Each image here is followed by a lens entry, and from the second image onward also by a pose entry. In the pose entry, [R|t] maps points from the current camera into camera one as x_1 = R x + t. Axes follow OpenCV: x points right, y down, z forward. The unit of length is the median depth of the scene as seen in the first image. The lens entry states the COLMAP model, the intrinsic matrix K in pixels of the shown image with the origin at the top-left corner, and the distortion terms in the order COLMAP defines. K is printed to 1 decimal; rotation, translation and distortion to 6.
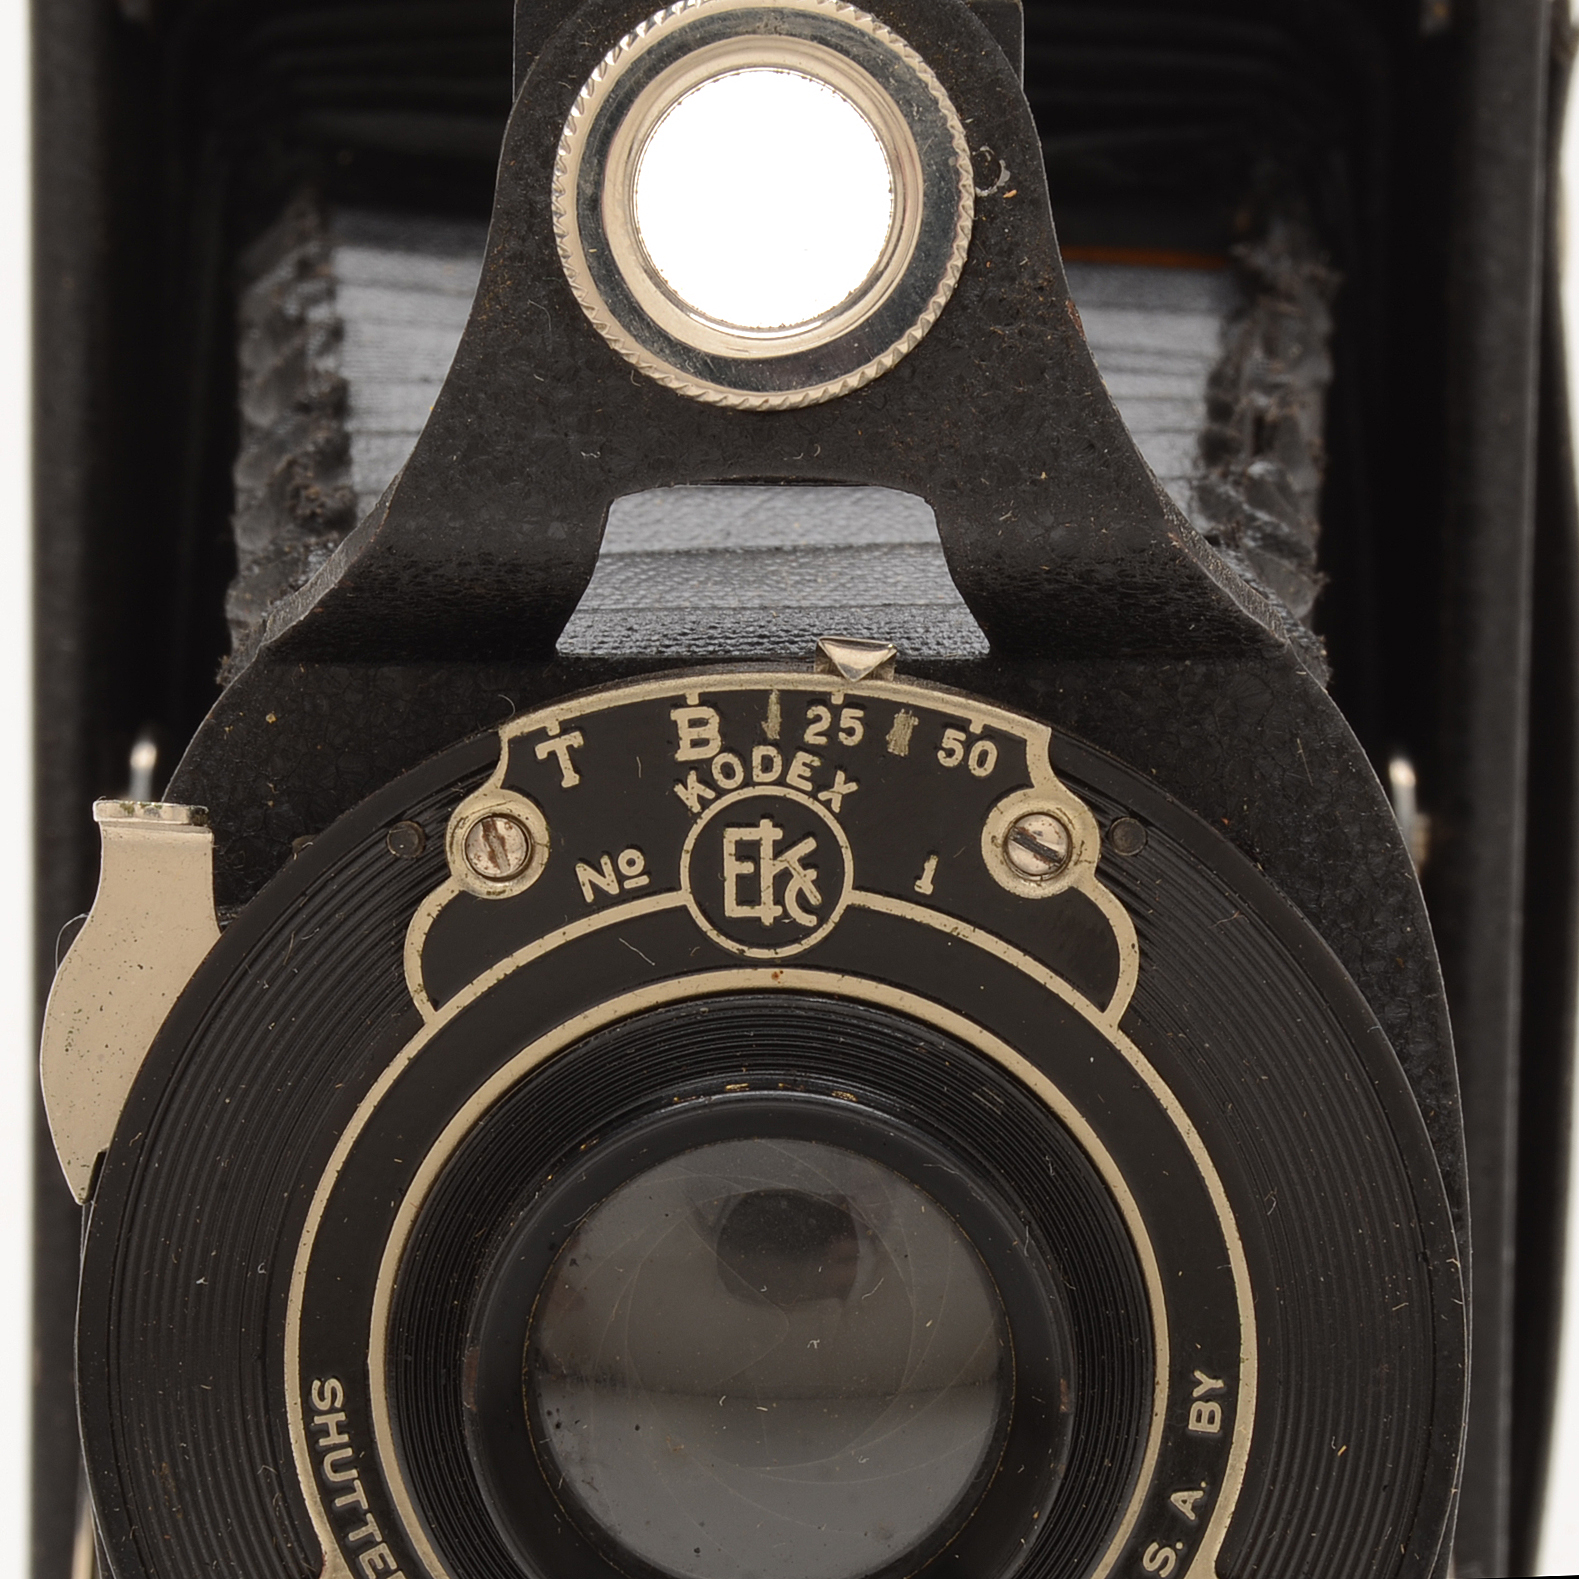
lens RADIAL K [[5114.2, 0, 709.3], [0, 5114.2, 818.6], [0, 0, 1]] dist [-0.029220, 0.000000]
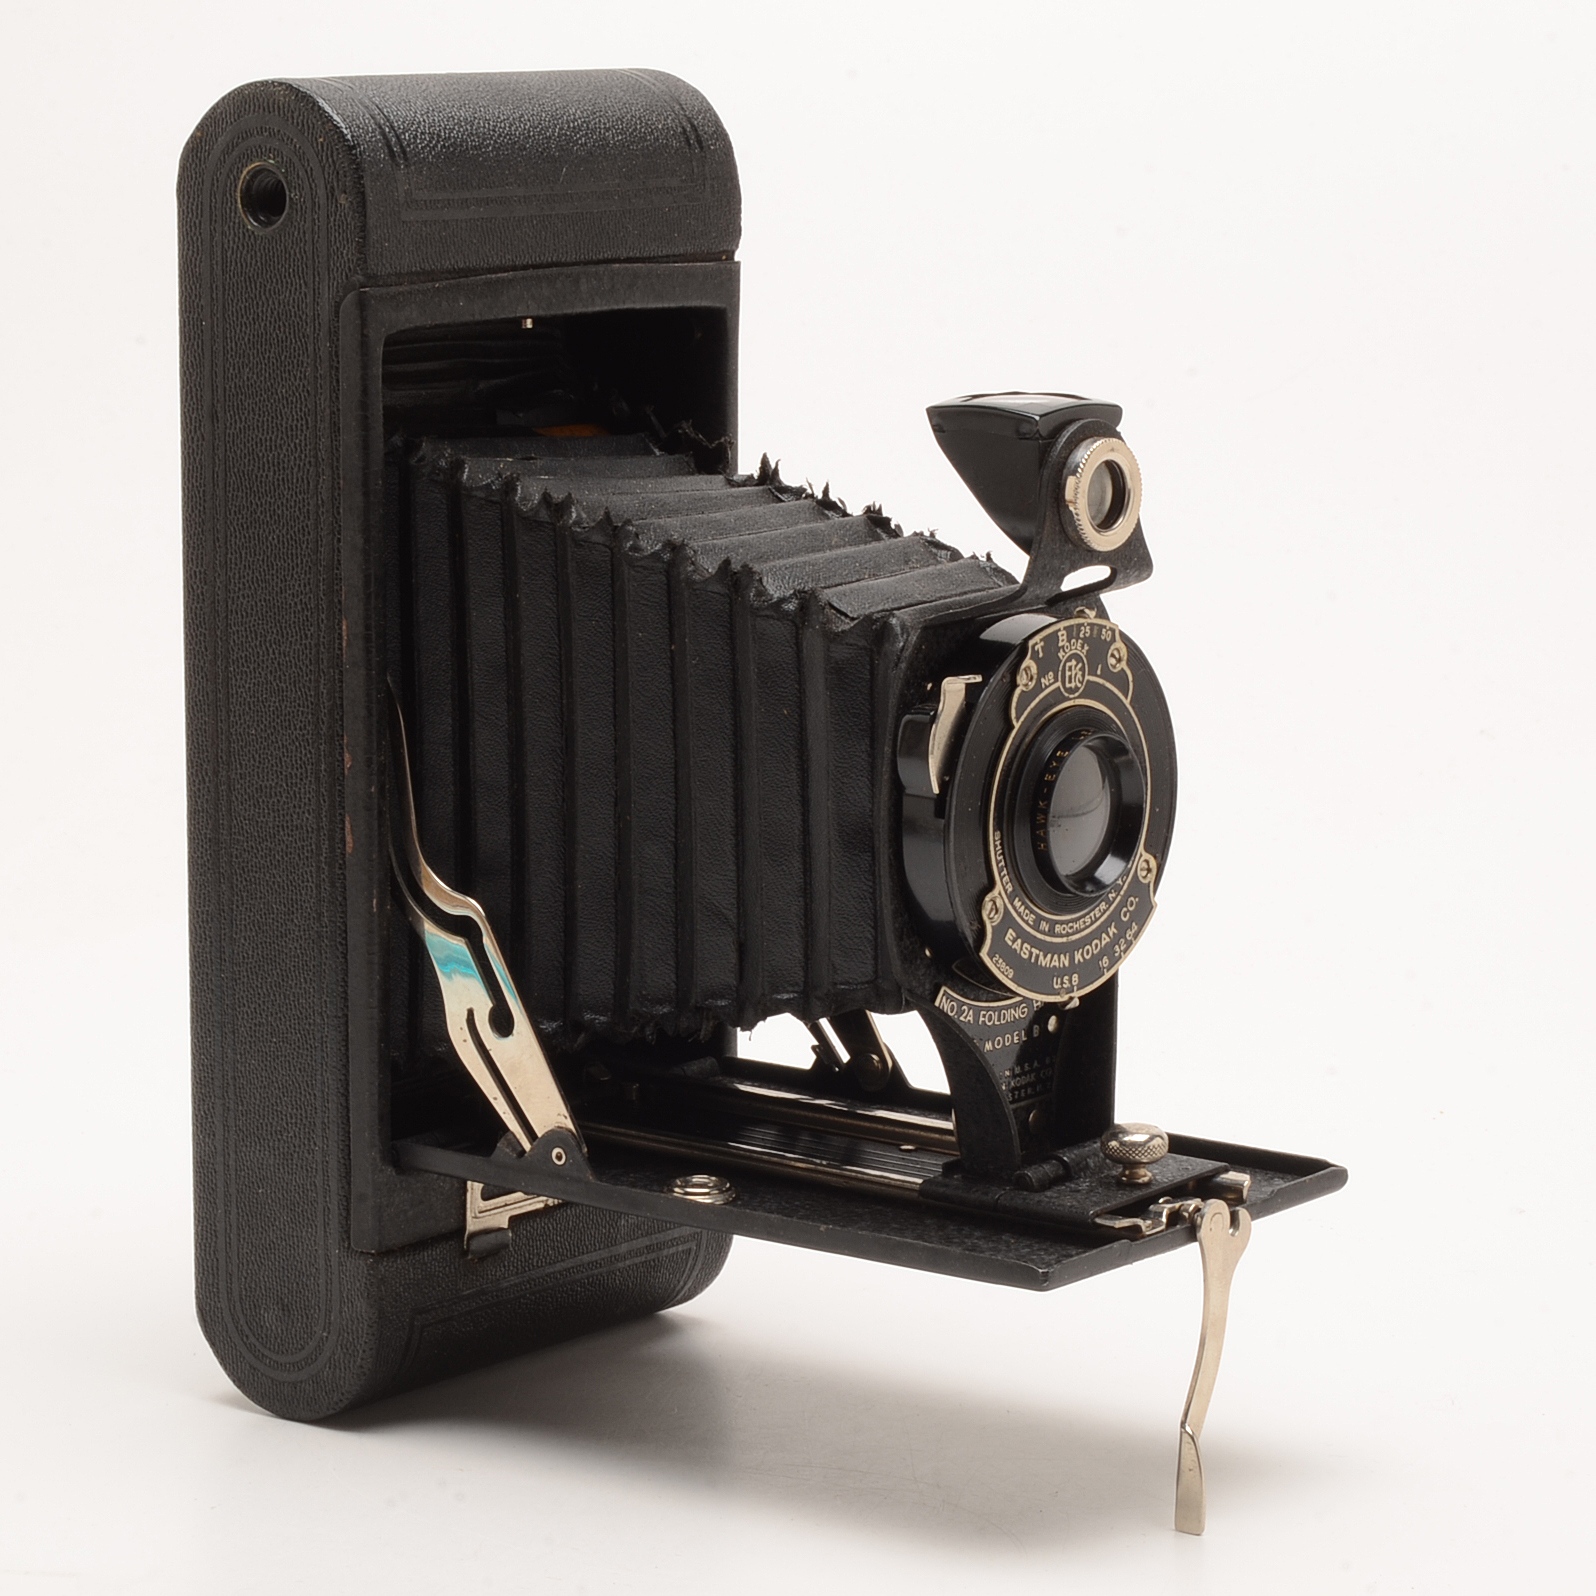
lens RADIAL K [[5050.1, 0, 798.8], [0, 5050.1, 798.5], [0, 0, 1]] dist [-0.099204, 0.000000]
pose [[0.620955, -0.141367, 0.770993, -2.868692], [0.073956, 0.989781, 0.121919, -0.351104], [-0.780349, -0.018687, 0.625064, -1.084435]]
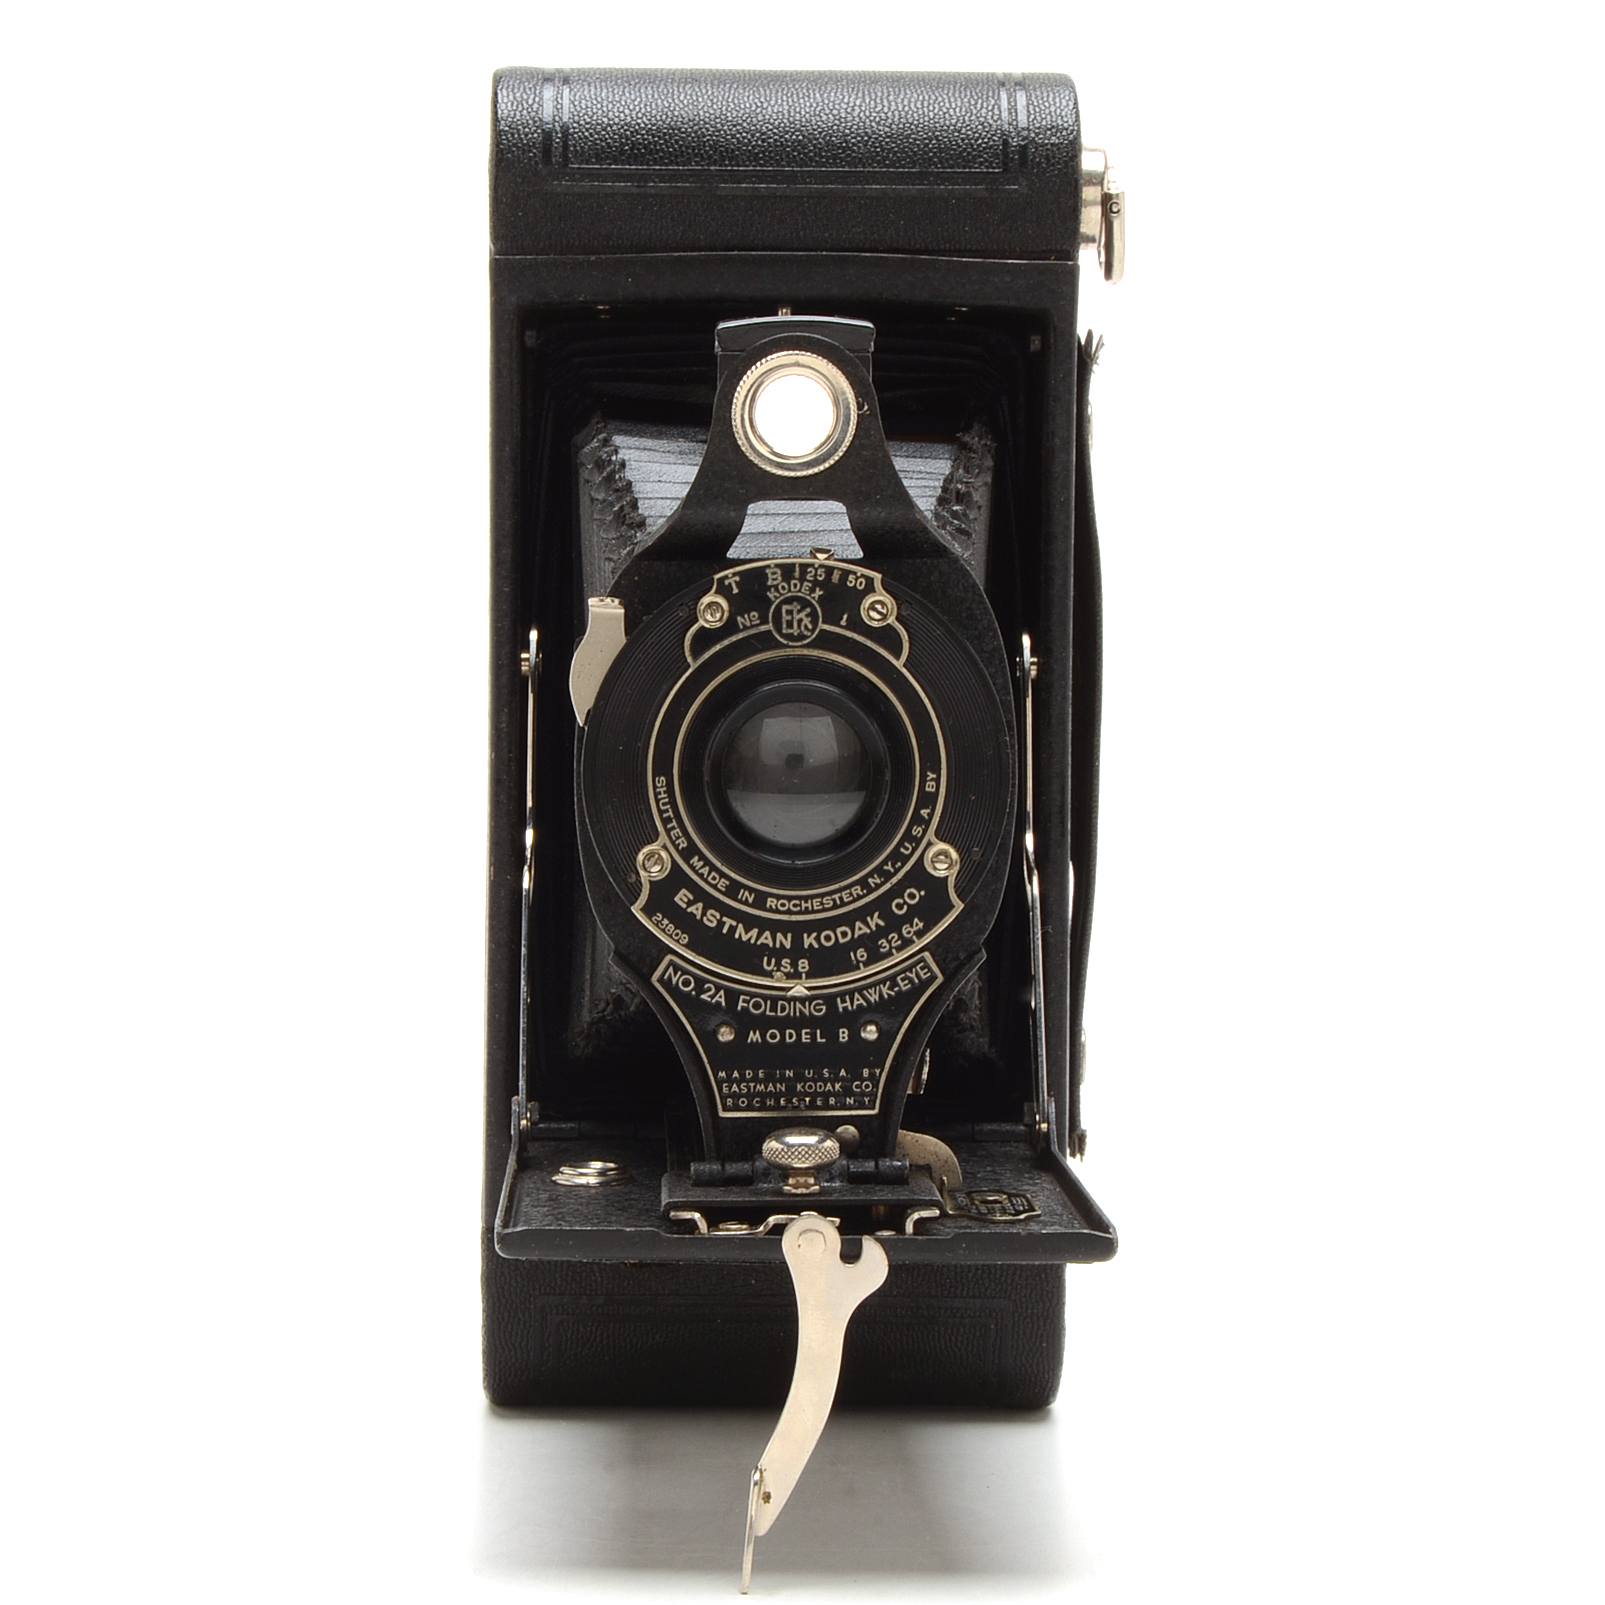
lens RADIAL K [[4735.4, 0, 793.6], [0, 4735.4, 803.4], [0, 0, 1]] dist [-0.082218, 0.000000]
pose [[0.999276, -0.005551, 0.037649, -0.104227], [0.007071, 0.999160, -0.040360, 0.249695], [-0.037393, 0.040597, 0.998476, -2.014406]]
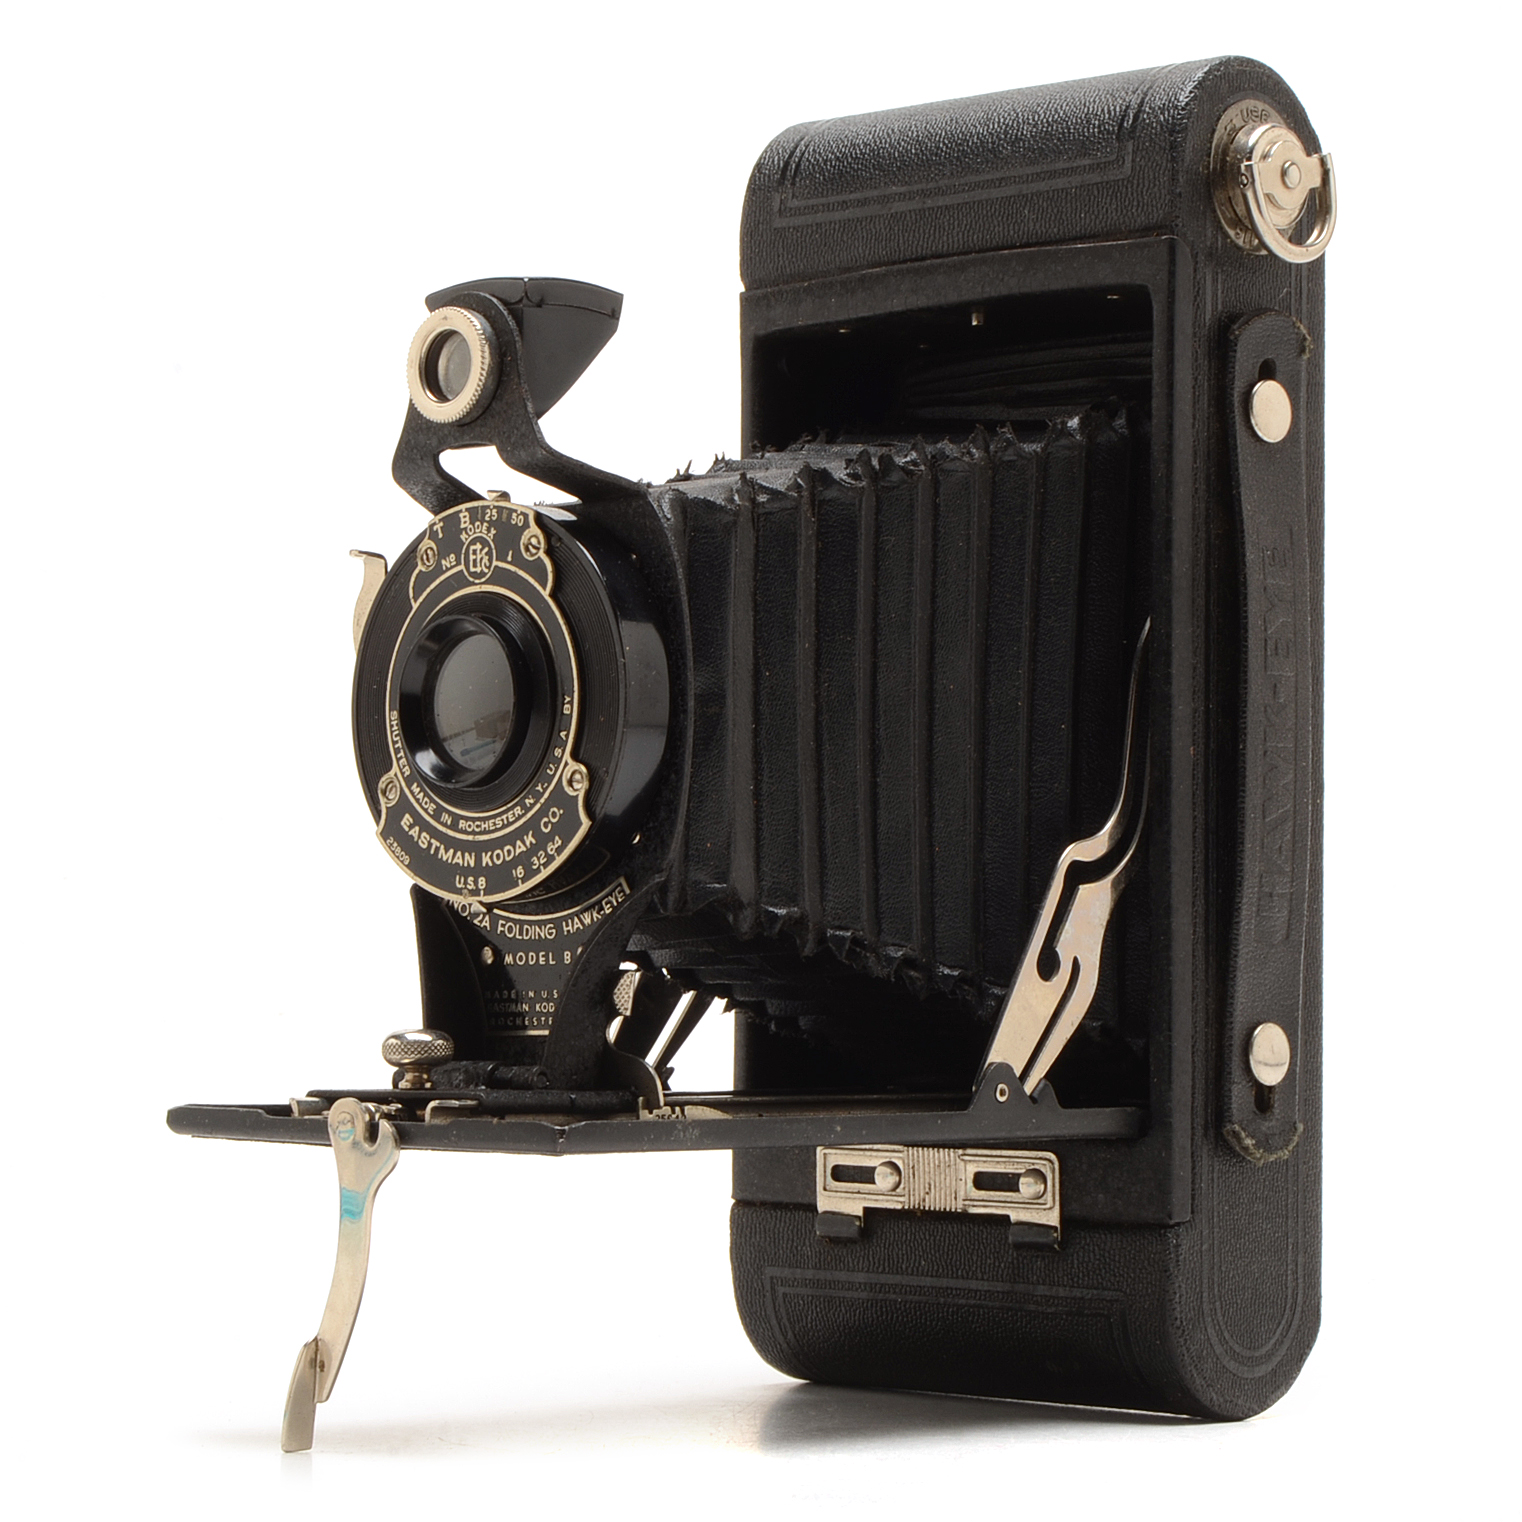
lens RADIAL K [[4481.8, 0, 762.3], [0, 4481.8, 760.5], [0, 0, 1]] dist [-0.189203, 0.000000]
pose [[0.740323, -0.038203, -0.671165, 2.195730], [-0.058897, 0.990859, -0.121366, 0.505957], [0.669667, 0.129380, 0.731305, -1.089489]]
